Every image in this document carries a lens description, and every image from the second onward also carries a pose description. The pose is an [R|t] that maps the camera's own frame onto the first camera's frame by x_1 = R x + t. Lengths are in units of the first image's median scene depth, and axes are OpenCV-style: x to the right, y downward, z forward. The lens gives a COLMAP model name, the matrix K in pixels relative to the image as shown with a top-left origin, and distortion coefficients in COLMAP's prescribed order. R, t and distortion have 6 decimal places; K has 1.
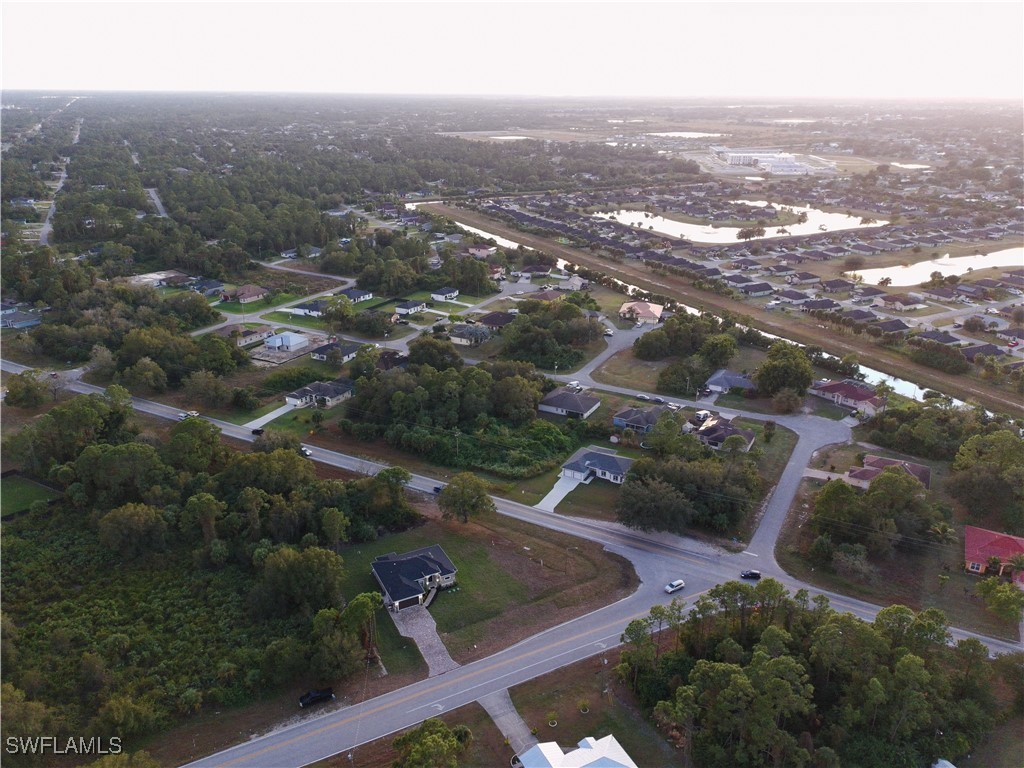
lens RADIAL K [[749.4, 0, 516.1], [0, 749.4, 384.3], [0, 0, 1]] dist [0.075673, -0.089203]
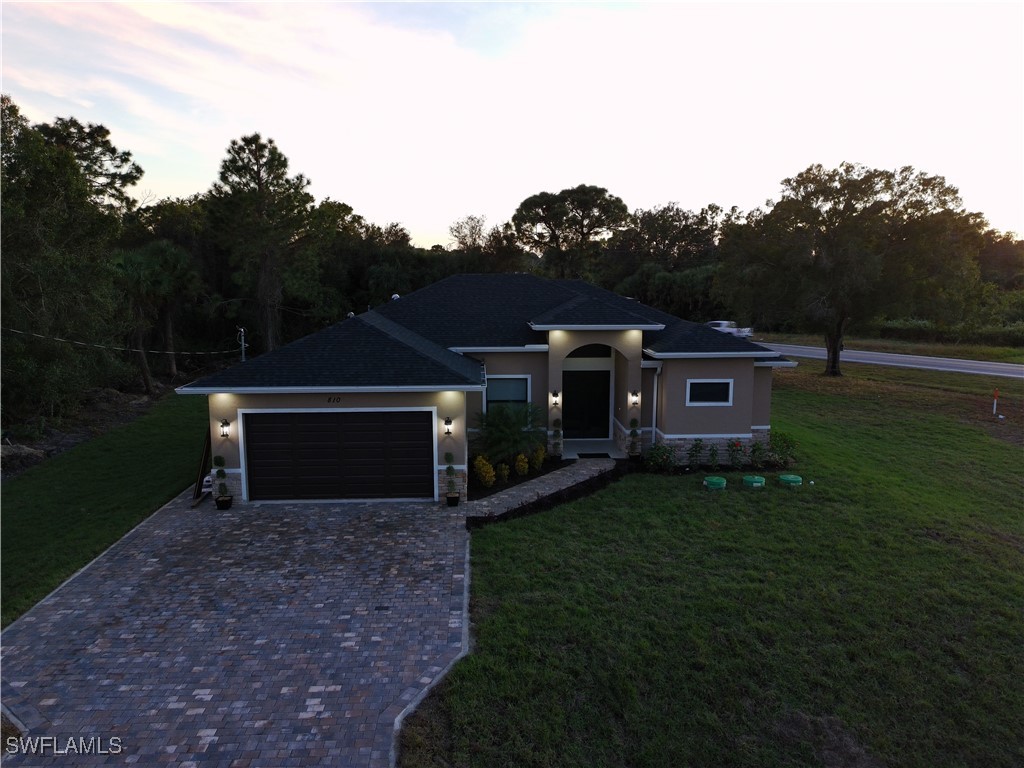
lens RADIAL K [[749.4, 0, 516.1], [0, 749.4, 384.3], [0, 0, 1]] dist [0.075673, -0.089203]
pose [[0.907535, 0.056810, -0.416116, -0.060852], [-0.144888, 0.972331, -0.183250, 0.258171], [0.394192, 0.226596, 0.890655, 0.788223]]
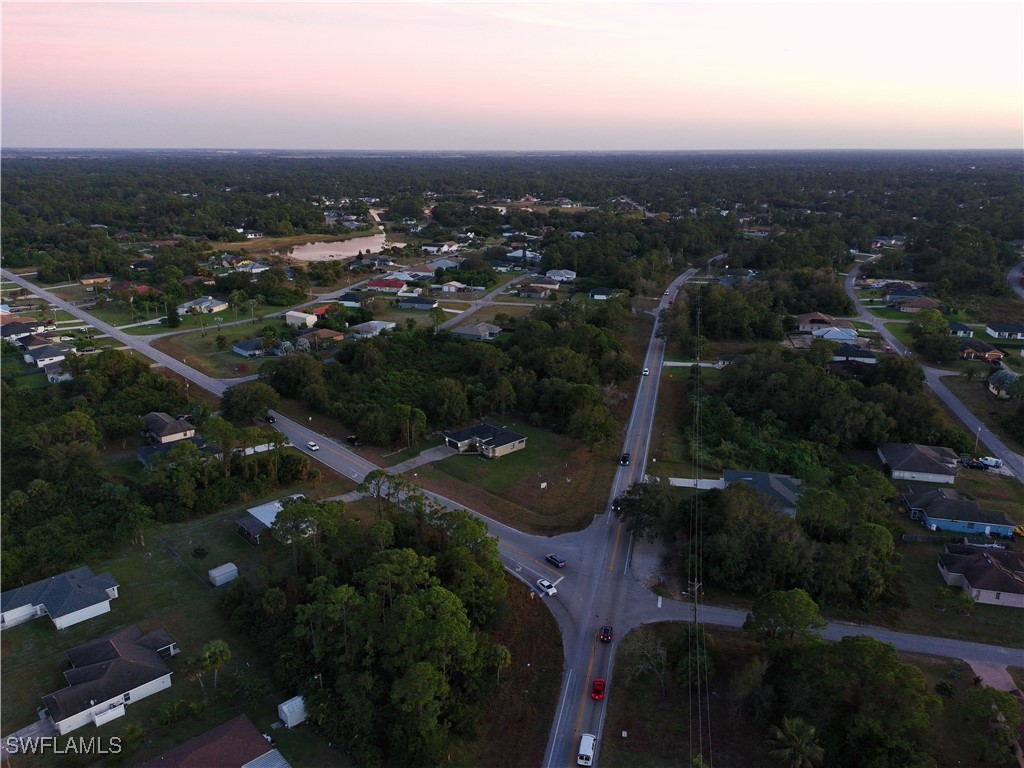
lens RADIAL K [[749.4, 0, 516.1], [0, 749.4, 384.3], [0, 0, 1]] dist [0.075673, -0.089203]
pose [[0.272749, 0.280310, -0.920345, 0.884957], [-0.345924, 0.921212, 0.178058, -0.055938], [0.897744, 0.269805, 0.348226, 0.547563]]
